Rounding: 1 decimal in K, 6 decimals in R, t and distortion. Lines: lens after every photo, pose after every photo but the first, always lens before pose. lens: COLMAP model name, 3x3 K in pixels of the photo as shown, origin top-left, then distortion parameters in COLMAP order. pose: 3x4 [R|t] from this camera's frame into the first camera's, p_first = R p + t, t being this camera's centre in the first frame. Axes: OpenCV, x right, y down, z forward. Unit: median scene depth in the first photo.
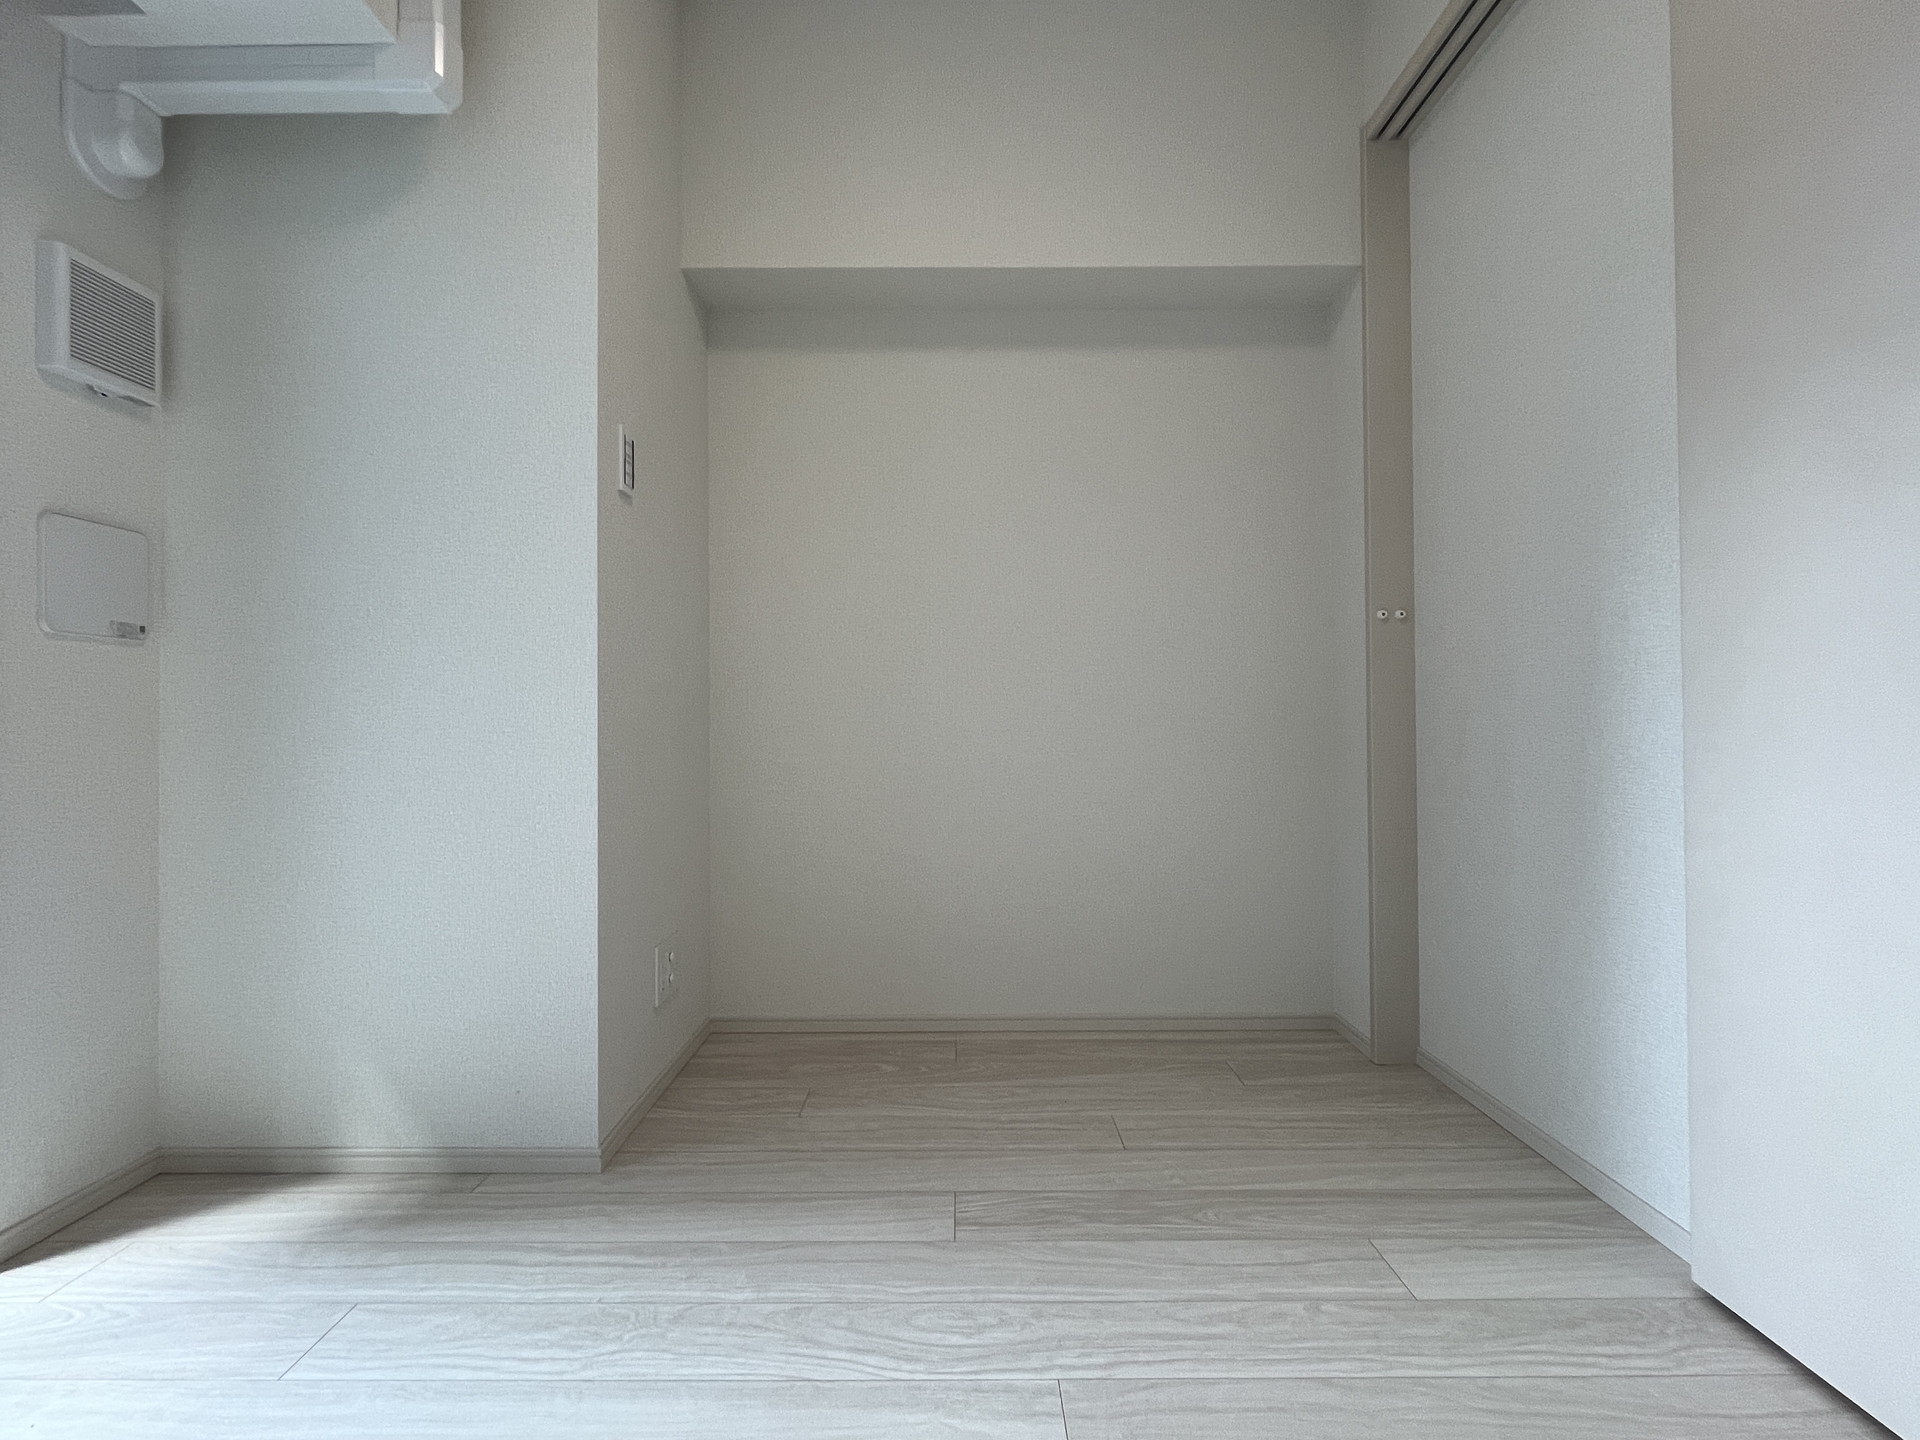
lens RADIAL K [[913.7, 0, 953.1], [0, 913.7, 716.1], [0, 0, 1]] dist [-0.004671, 0.000082]
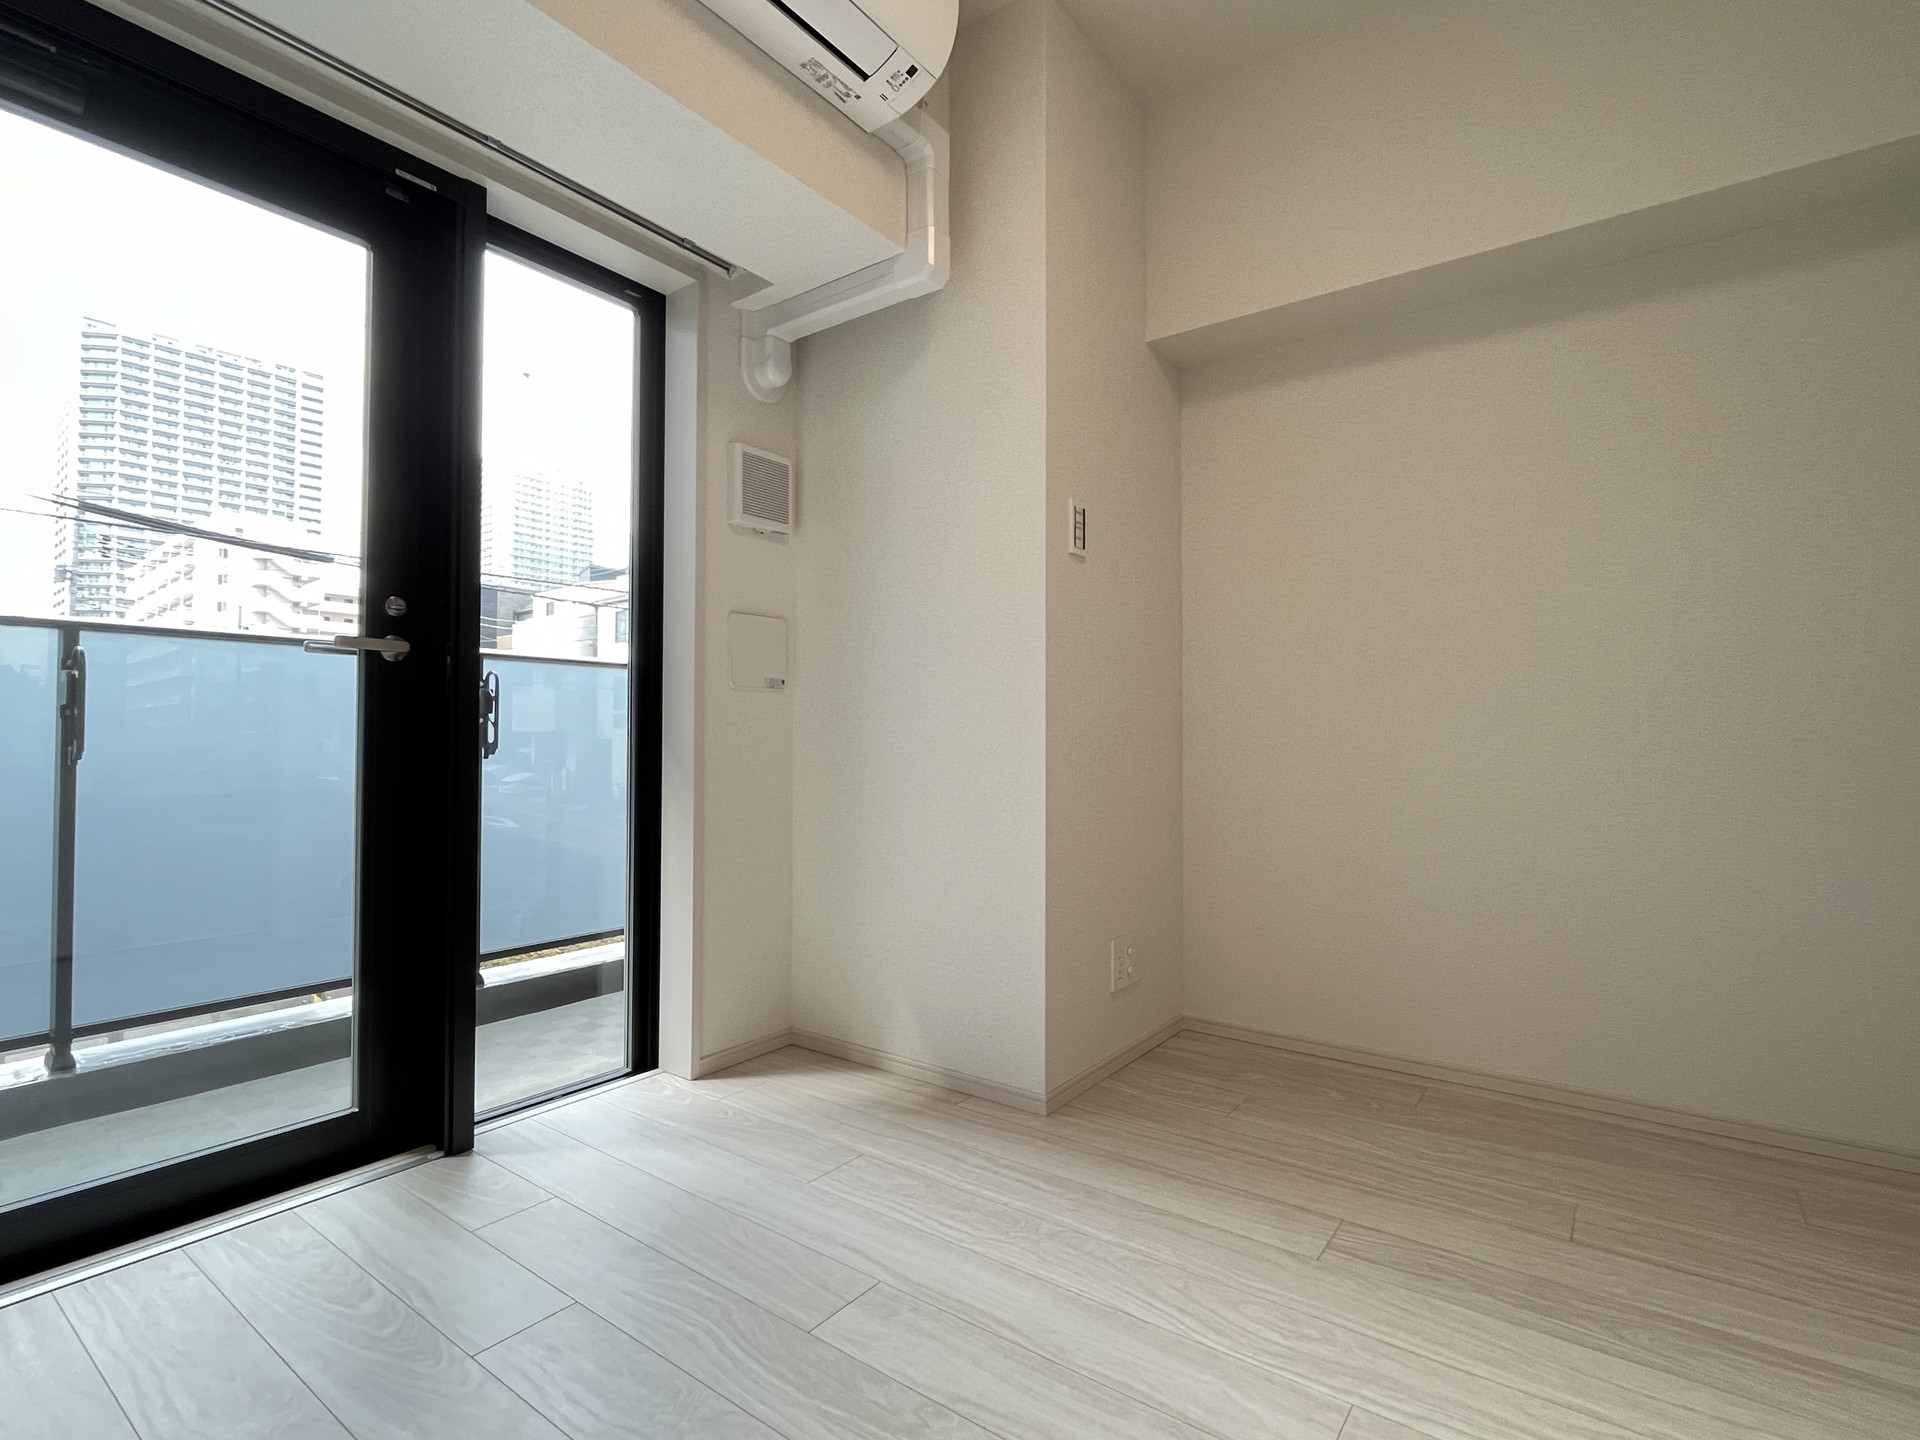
lens RADIAL K [[913.7, 0, 976.0], [0, 913.7, 726.8], [0, 0, 1]] dist [-0.004671, 0.000082]
pose [[0.814153, 0.000339, -0.580651, 0.262932], [-0.001931, 0.999996, -0.002123, -0.019065], [0.580648, 0.002850, 0.814150, -0.053740]]
